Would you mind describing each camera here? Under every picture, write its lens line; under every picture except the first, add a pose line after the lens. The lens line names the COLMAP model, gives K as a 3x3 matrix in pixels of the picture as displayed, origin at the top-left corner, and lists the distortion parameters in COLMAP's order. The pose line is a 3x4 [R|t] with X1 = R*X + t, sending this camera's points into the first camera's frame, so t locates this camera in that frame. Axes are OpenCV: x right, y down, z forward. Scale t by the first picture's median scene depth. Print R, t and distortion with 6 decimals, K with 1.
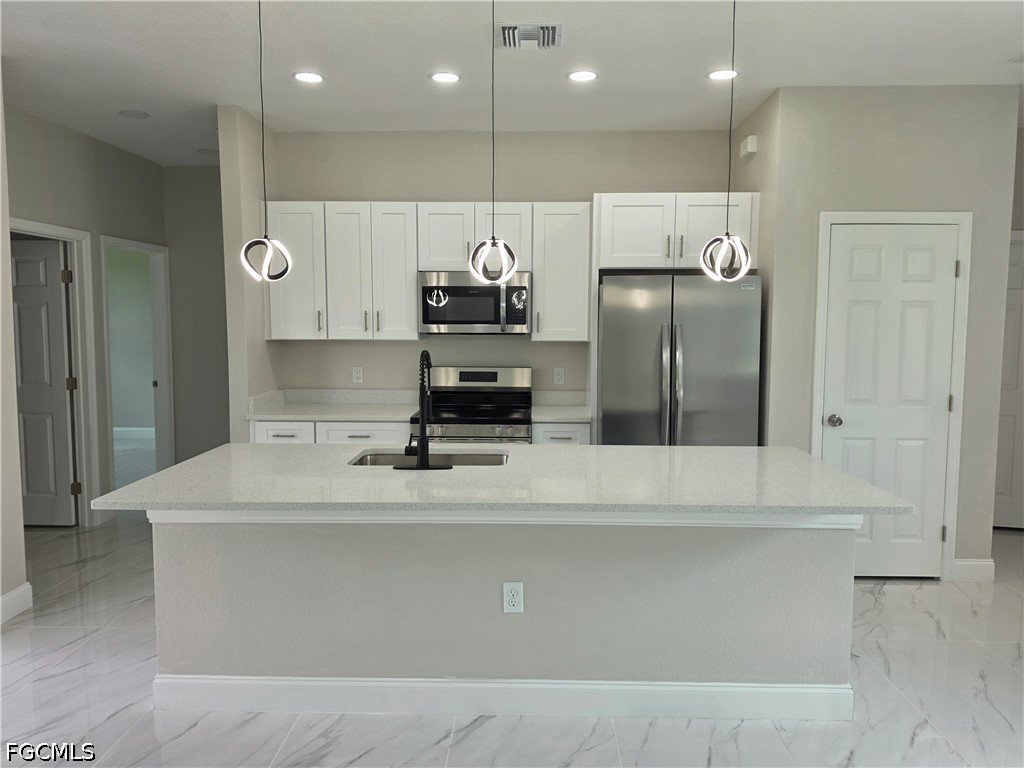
lens RADIAL K [[693.3, 0, 509.7], [0, 693.3, 377.3], [0, 0, 1]] dist [0.071607, -0.096159]
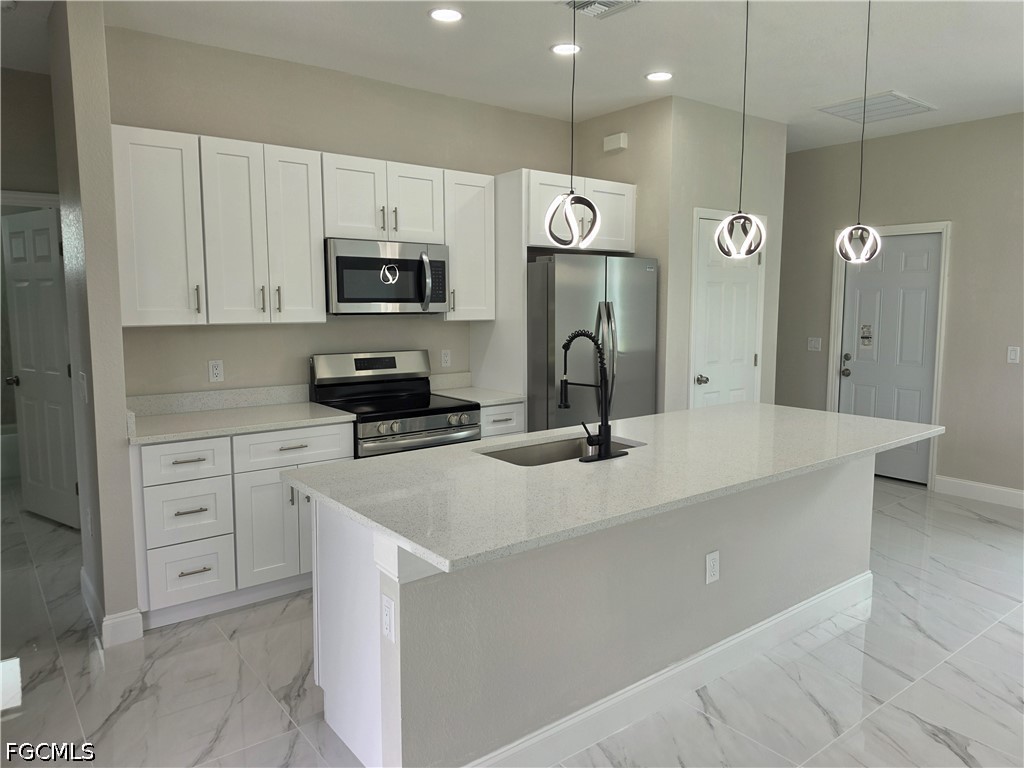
lens RADIAL K [[702.5, 0, 508.8], [0, 702.5, 376.5], [0, 0, 1]] dist [0.083921, -0.138960]
pose [[0.772255, -0.071060, 0.631326, -0.509804], [0.055096, 0.997472, 0.044878, -0.016119], [-0.632919, 0.000126, 0.774218, 0.225814]]
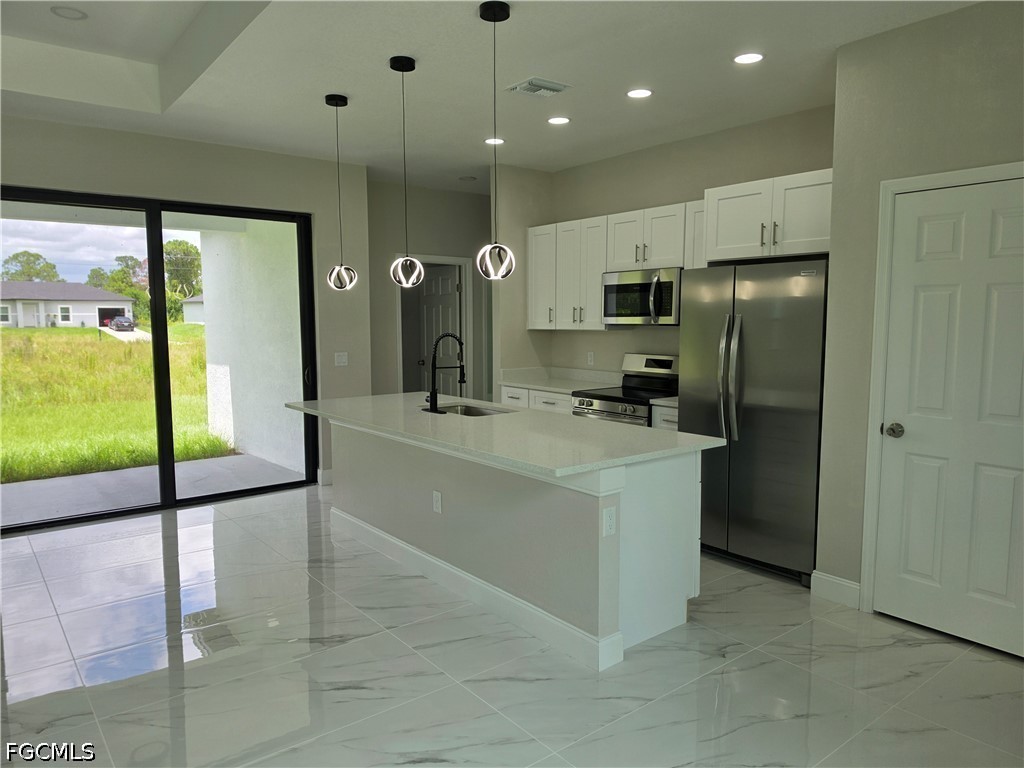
lens RADIAL K [[702.5, 0, 508.8], [0, 702.5, 376.5], [0, 0, 1]] dist [0.083921, -0.138960]
pose [[0.640709, 0.059724, -0.765458, 0.716976], [-0.059215, 0.997844, 0.028290, 0.001998], [0.765497, 0.027201, 0.642864, 0.094265]]
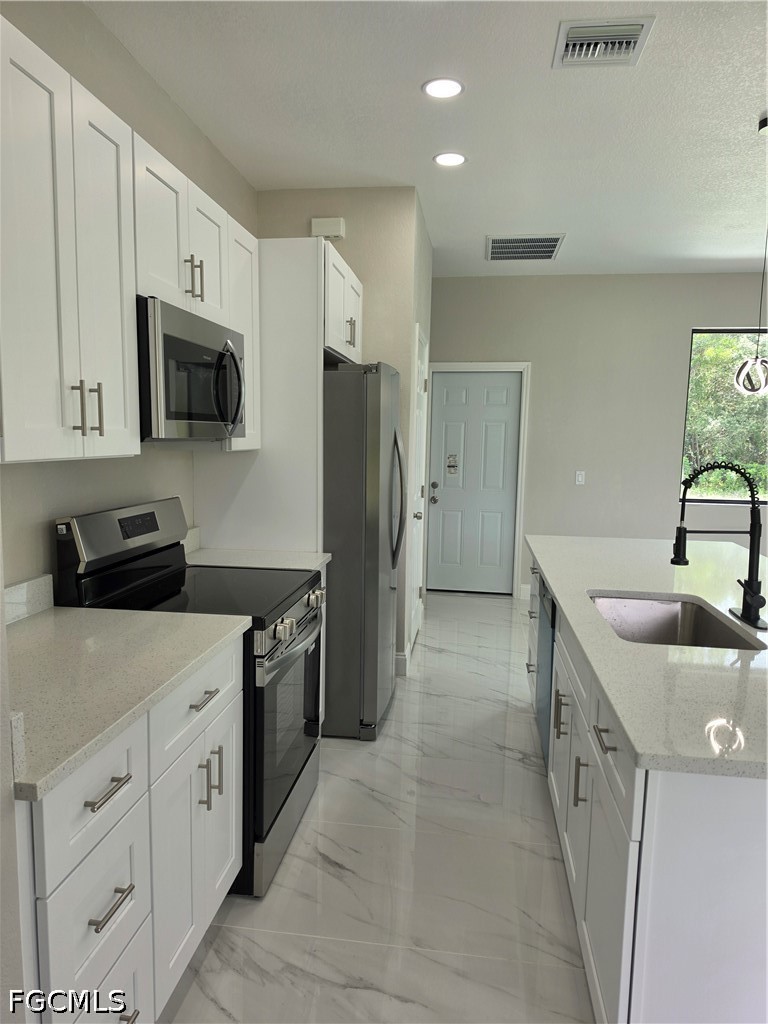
lens RADIAL K [[702.5, 0, 366.0], [0, 702.5, 530.1], [0, 0, 1]] dist [0.083921, -0.138960]
pose [[0.118834, -0.133902, 0.983844, -0.577506], [0.066768, 0.989700, 0.126634, -0.055690], [-0.990667, 0.050641, 0.126550, 0.826624]]
